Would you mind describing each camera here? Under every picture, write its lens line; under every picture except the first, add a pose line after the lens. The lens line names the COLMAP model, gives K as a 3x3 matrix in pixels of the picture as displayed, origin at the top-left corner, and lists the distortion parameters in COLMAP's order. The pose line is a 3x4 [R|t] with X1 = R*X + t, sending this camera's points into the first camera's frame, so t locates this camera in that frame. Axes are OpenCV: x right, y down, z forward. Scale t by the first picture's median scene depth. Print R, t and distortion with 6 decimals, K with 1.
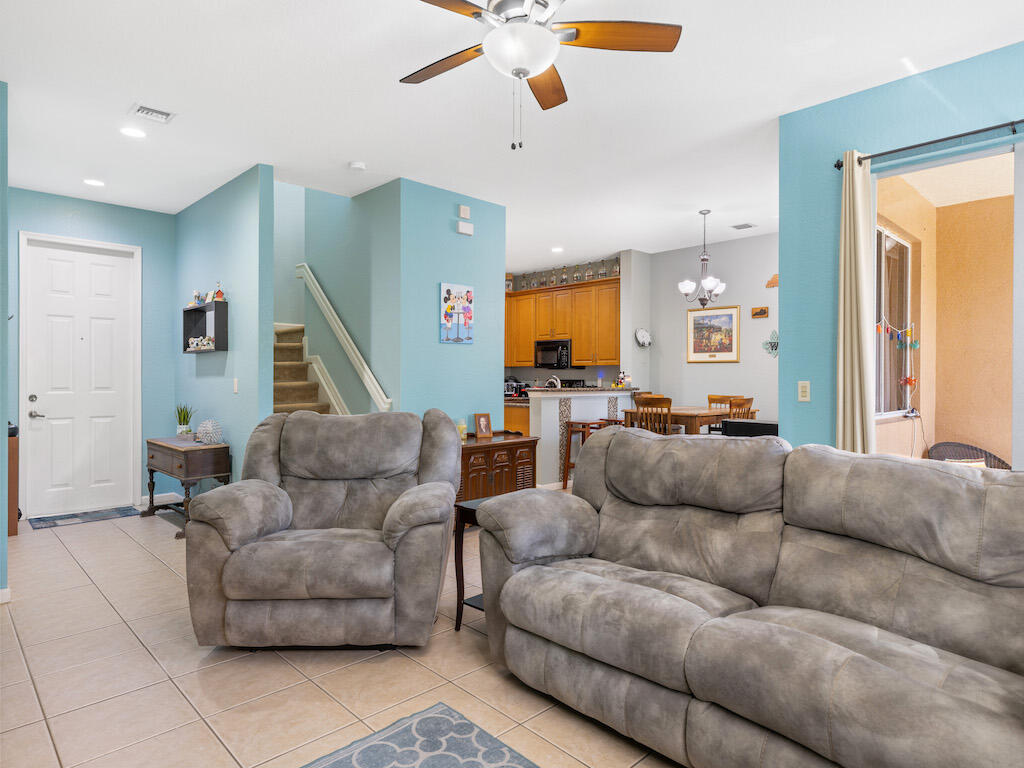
lens RADIAL K [[601.4, 0, 512.3], [0, 601.4, 380.4], [0, 0, 1]] dist [0.003432, 0.001739]
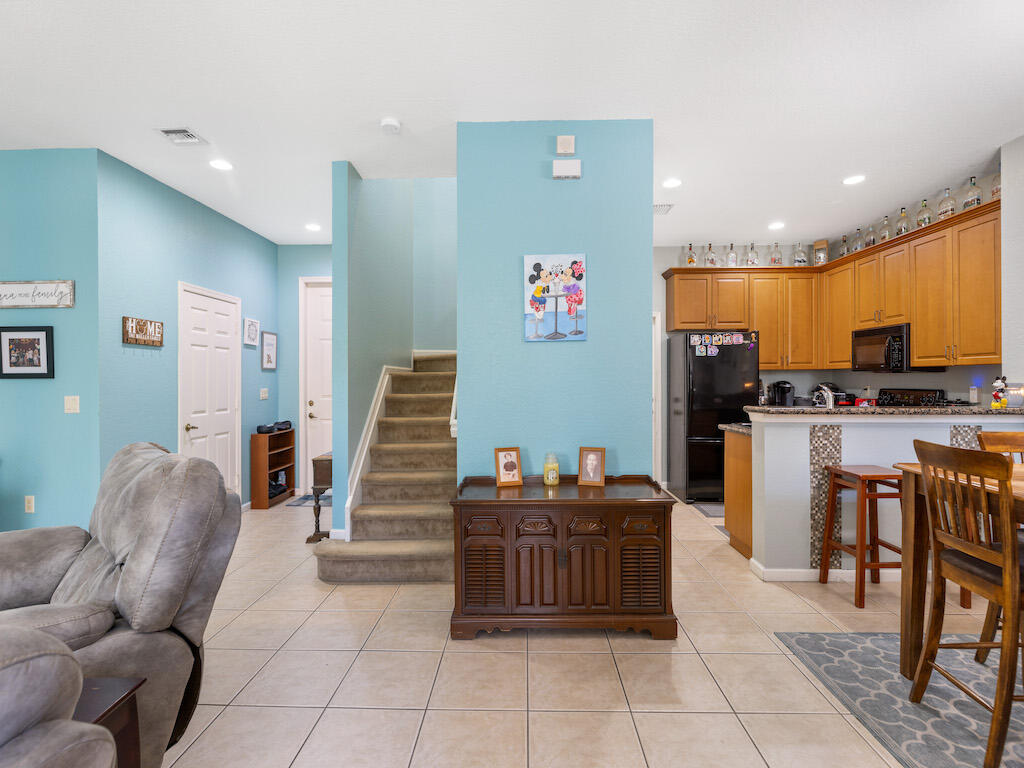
lens RADIAL K [[484.6, 0, 510.2], [0, 484.6, 380.3], [0, 0, 1]] dist [-0.008549, 0.002505]
pose [[0.696940, -0.004642, -0.717114, 0.196663], [0.002570, 0.999989, -0.003976, -0.011419], [0.717125, 0.000928, 0.696944, 0.433414]]
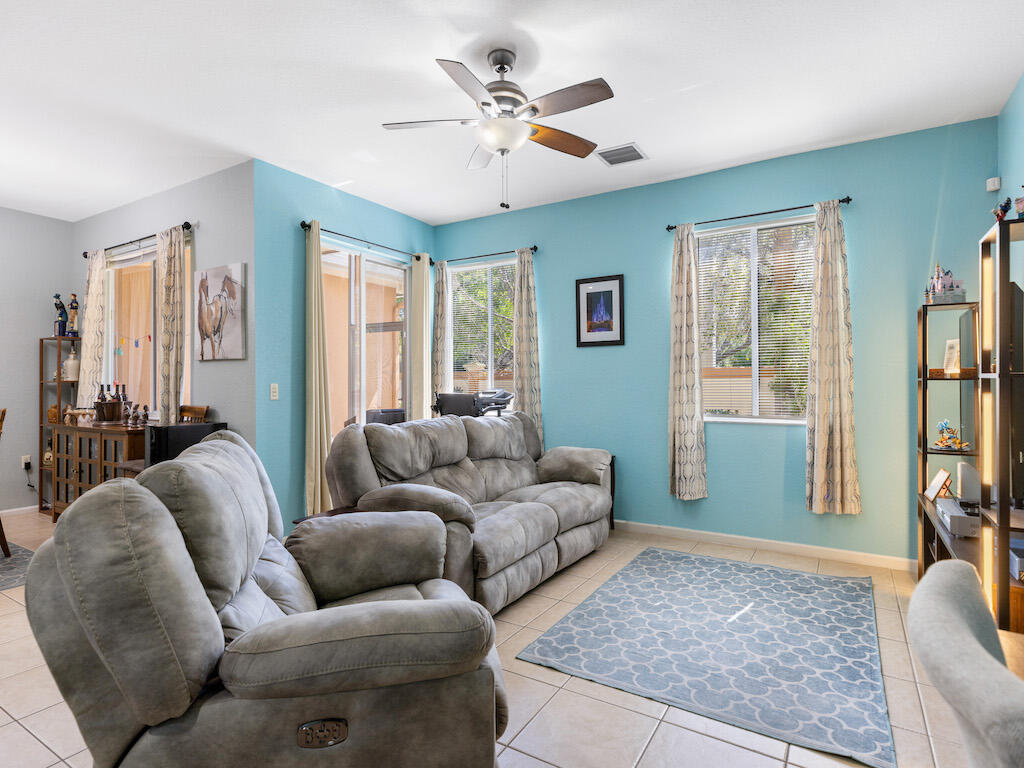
lens RADIAL K [[553.9, 0, 505.5], [0, 553.9, 379.2], [0, 0, 1]] dist [0.004401, -0.001265]
pose [[-0.235936, 0.001248, 0.971768, -0.375061], [0.007150, 0.999974, 0.000452, -0.002301], [-0.971742, 0.007055, -0.235938, 0.408280]]
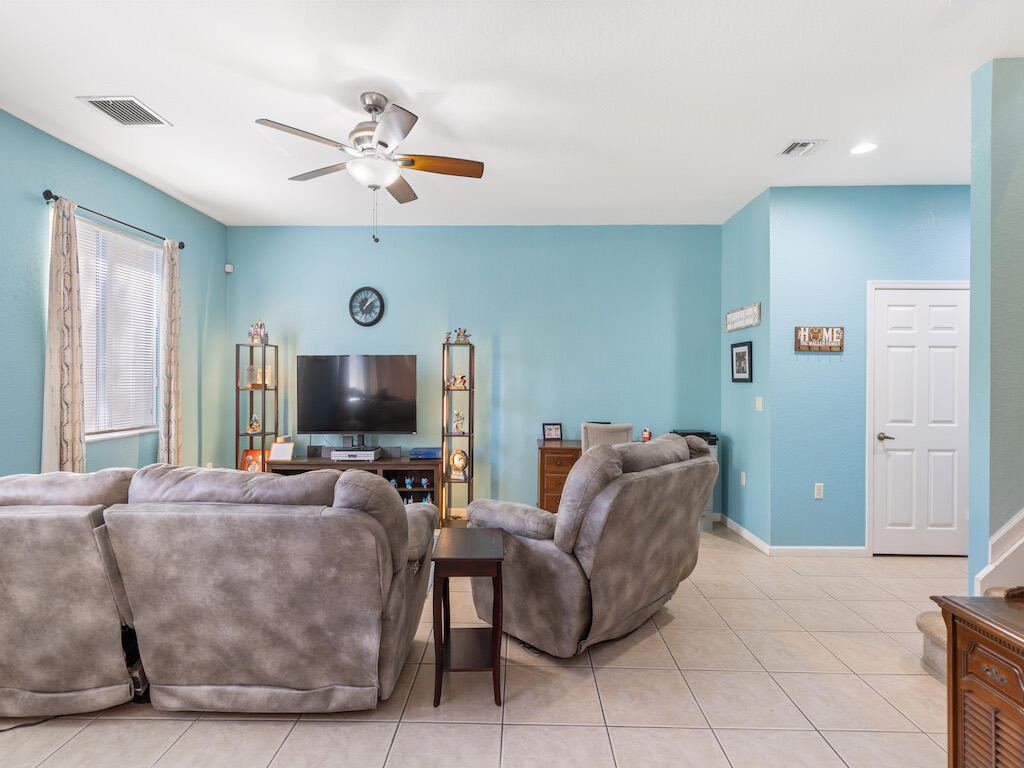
lens RADIAL K [[513.8, 0, 509.3], [0, 513.8, 382.7], [0, 0, 1]] dist [0.002955, 0.000701]
pose [[-0.708251, -0.002796, -0.705955, 0.204989], [-0.011201, 0.999911, 0.007277, -0.017232], [0.705872, 0.013062, -0.708219, 0.666877]]
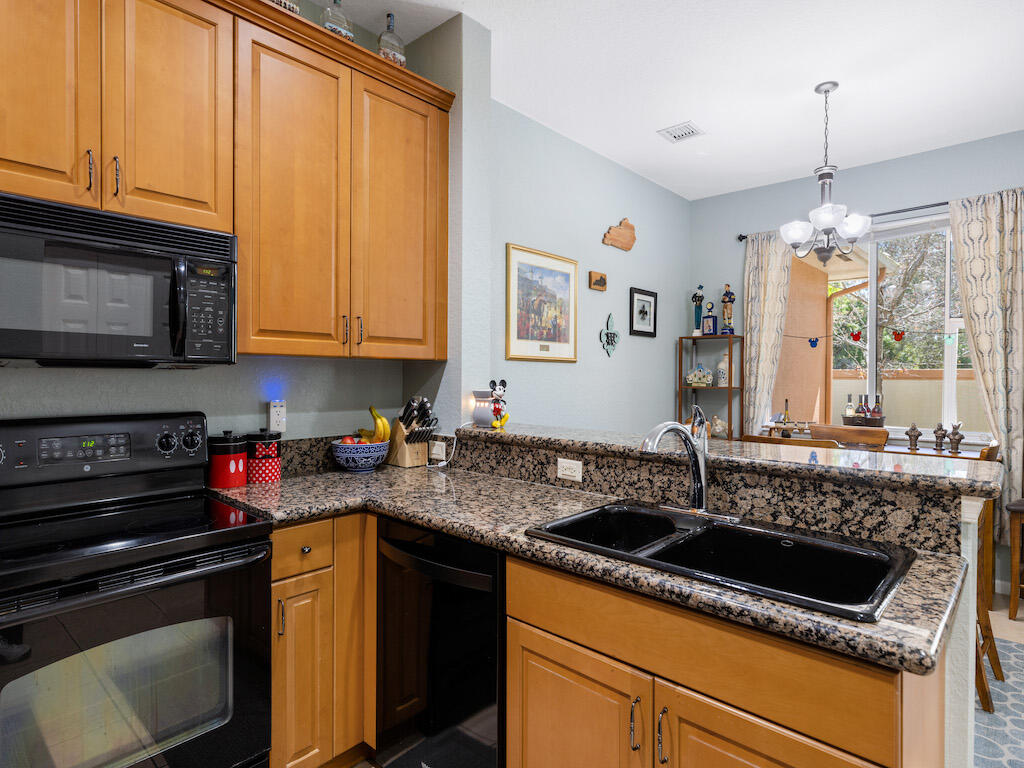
lens RADIAL K [[553.9, 0, 507.8], [0, 553.9, 382.8], [0, 0, 1]] dist [0.004401, -0.001265]
pose [[-0.043605, -0.019310, 0.998862, -0.137814], [-0.000363, 0.999813, 0.019312, -0.020543], [-0.999049, 0.000479, -0.043604, 1.070803]]
